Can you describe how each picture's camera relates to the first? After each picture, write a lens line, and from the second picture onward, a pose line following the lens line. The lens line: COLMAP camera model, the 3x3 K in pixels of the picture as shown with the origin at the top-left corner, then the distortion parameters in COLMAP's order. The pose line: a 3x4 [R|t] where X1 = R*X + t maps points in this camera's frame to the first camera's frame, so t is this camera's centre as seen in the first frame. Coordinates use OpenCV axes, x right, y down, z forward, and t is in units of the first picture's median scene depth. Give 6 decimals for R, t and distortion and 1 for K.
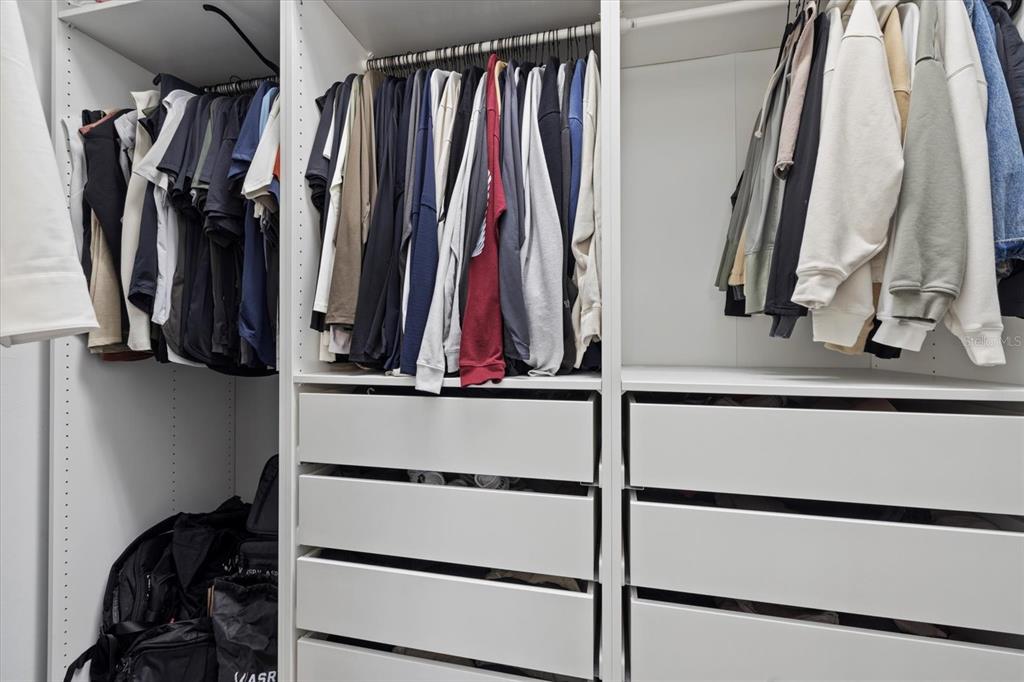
lens RADIAL K [[437.0, 0, 511.8], [0, 437.0, 335.7], [0, 0, 1]] dist [0.001176, 0.000185]
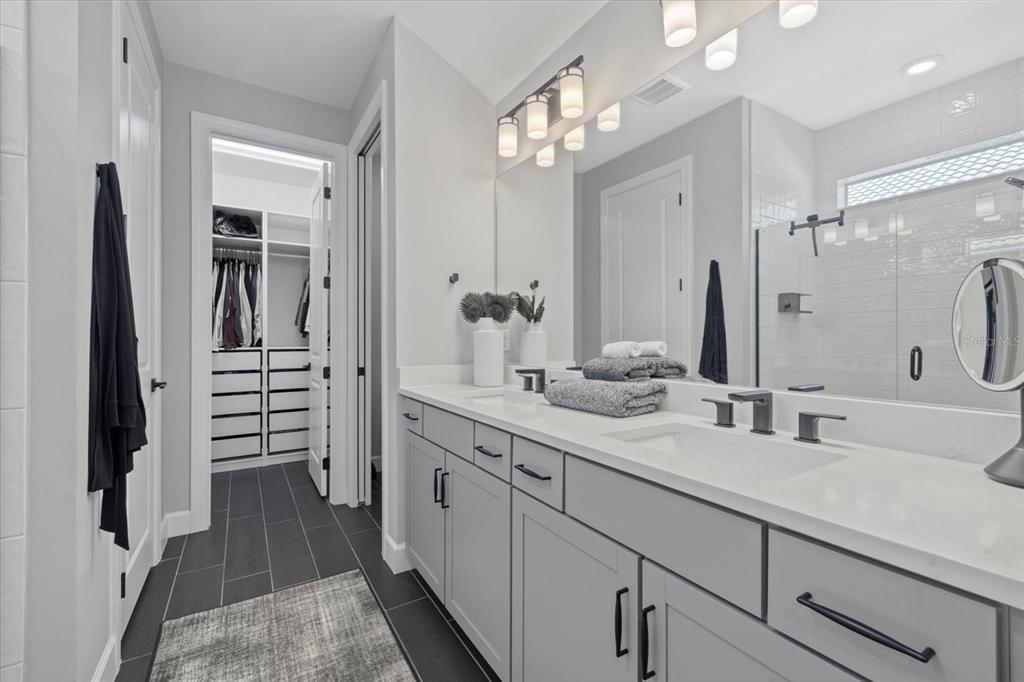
lens RADIAL K [[437.0, 0, 511.8], [0, 437.0, 335.7], [0, 0, 1]] dist [0.001176, 0.000185]
pose [[0.710829, 0.002907, 0.703359, -1.059152], [-0.008563, 0.999953, 0.004521, -0.057121], [-0.703313, -0.009236, 0.710821, -3.738826]]
